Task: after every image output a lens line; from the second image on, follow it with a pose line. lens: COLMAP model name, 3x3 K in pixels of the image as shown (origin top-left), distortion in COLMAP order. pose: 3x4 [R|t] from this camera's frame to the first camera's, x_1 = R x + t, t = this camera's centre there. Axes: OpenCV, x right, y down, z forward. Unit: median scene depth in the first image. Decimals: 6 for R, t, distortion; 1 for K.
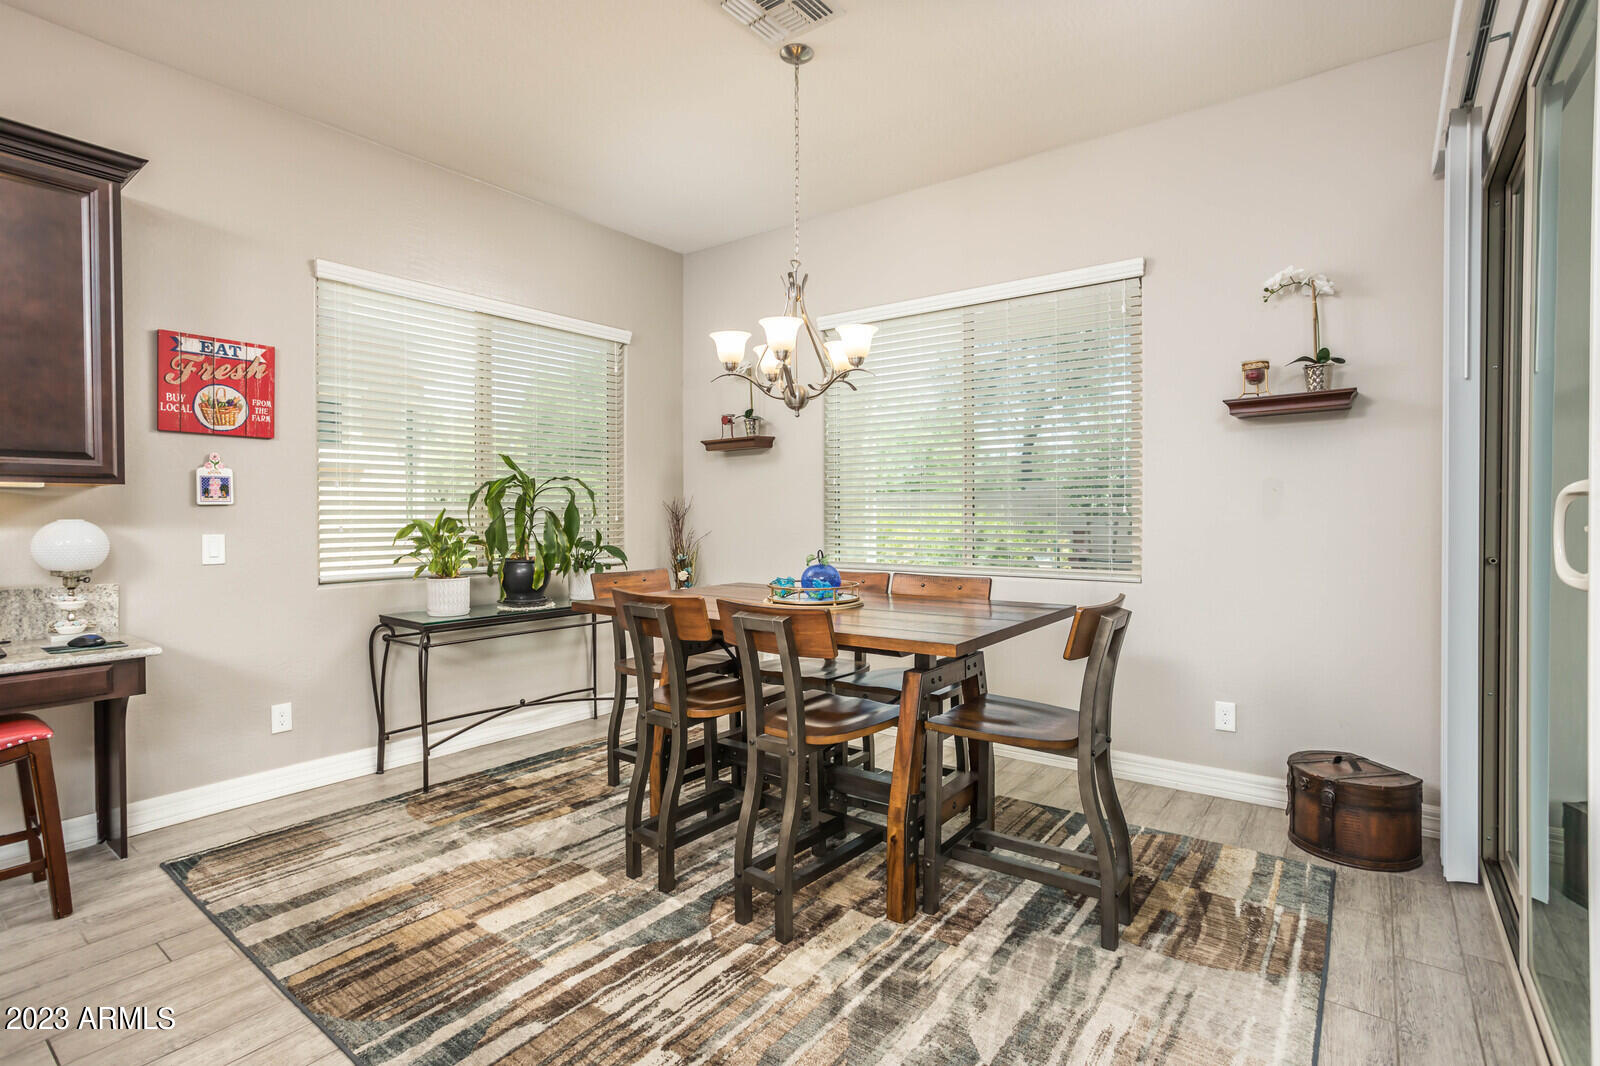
lens RADIAL K [[781.7, 0, 791.8], [0, 781.7, 514.8], [0, 0, 1]] dist [-0.001213, 0.000206]
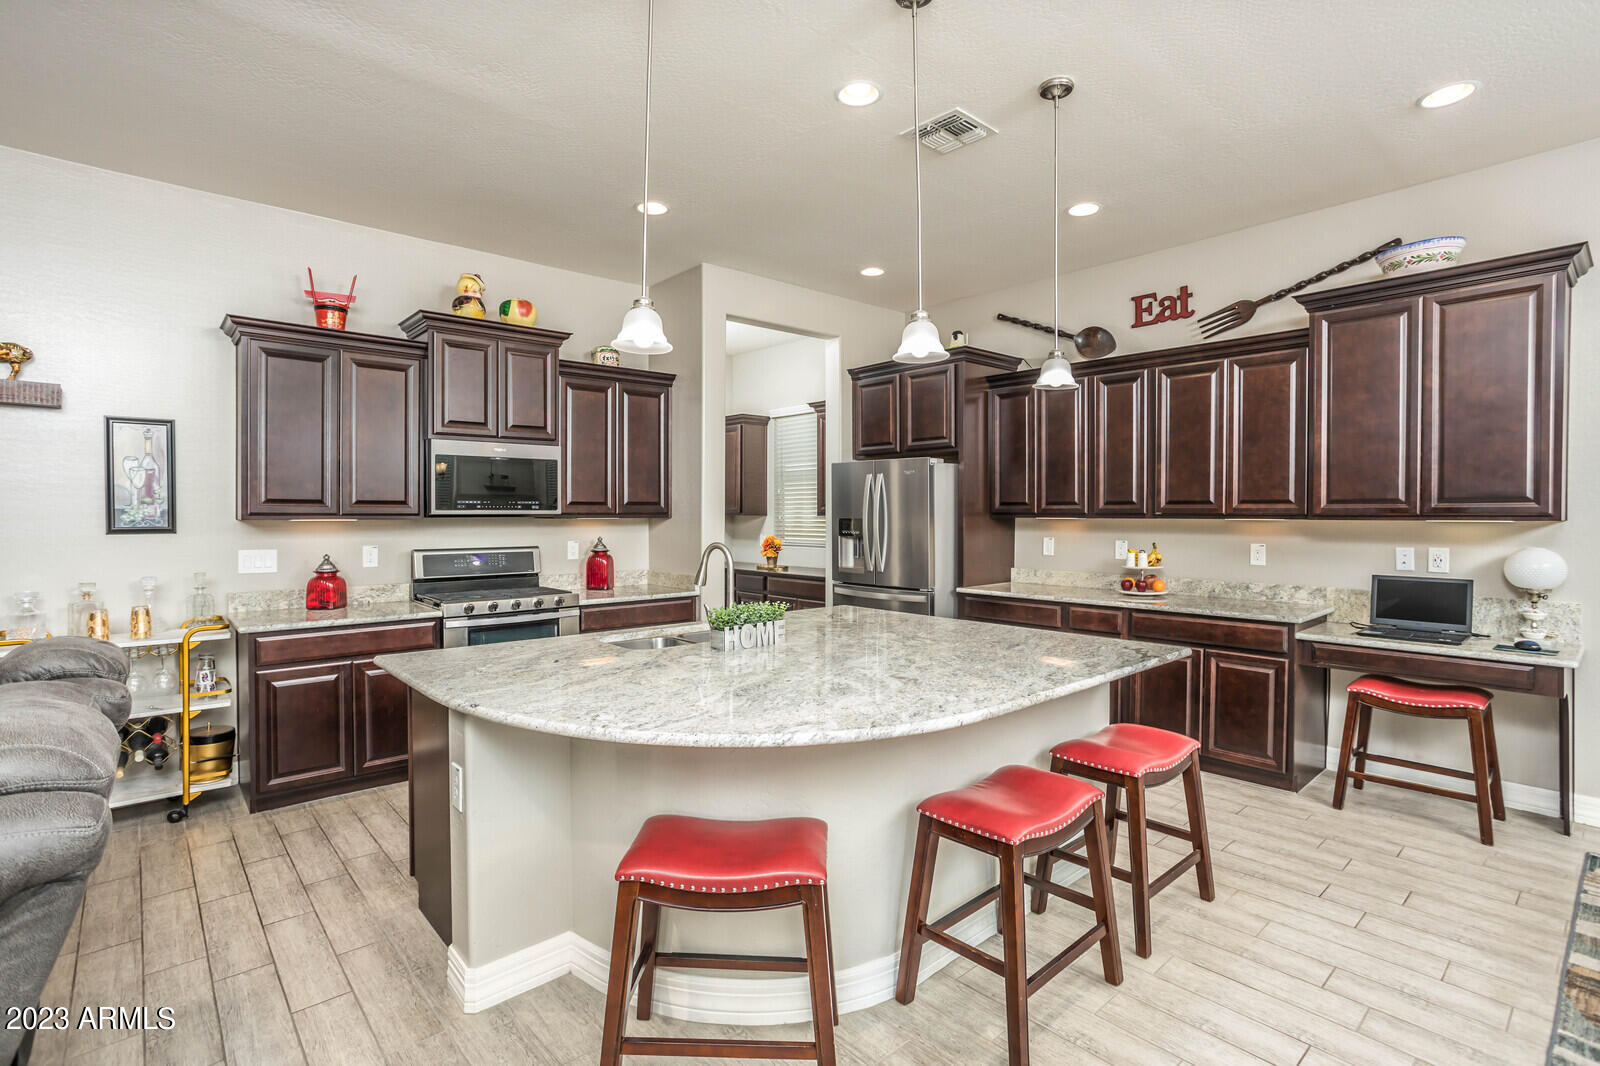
lens RADIAL K [[756.1, 0, 801.5], [0, 756.1, 524.1], [0, 0, 1]] dist [0.003764, -0.000280]
pose [[-0.184942, 0.015517, -0.982627, 0.417722], [-0.005115, 0.999847, 0.016752, -0.040048], [0.982736, 0.008124, -0.184834, 0.059399]]
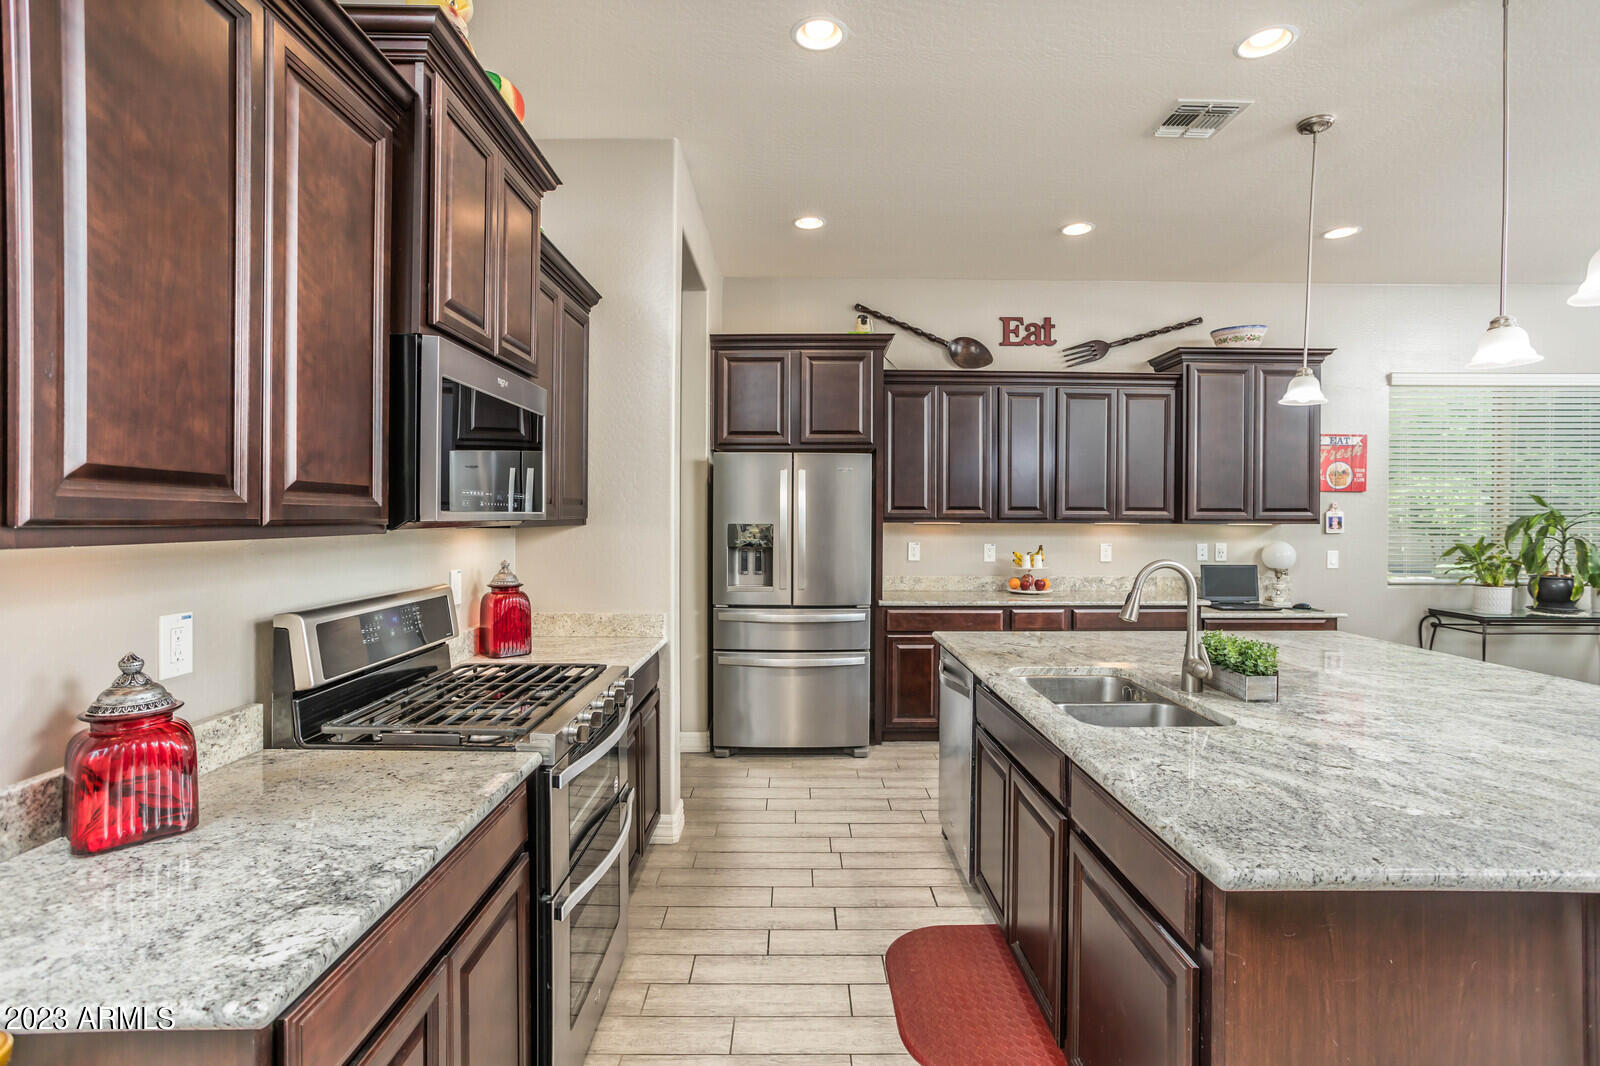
lens RADIAL K [[770.7, 0, 801.4], [0, 770.7, 524.0], [0, 0, 1]] dist [-0.062863, 0.042048]
pose [[0.612083, 0.011453, -0.790711, -0.156195], [-0.008373, 0.999933, 0.008002, -0.036383], [0.790749, 0.001722, 0.612138, -0.915526]]
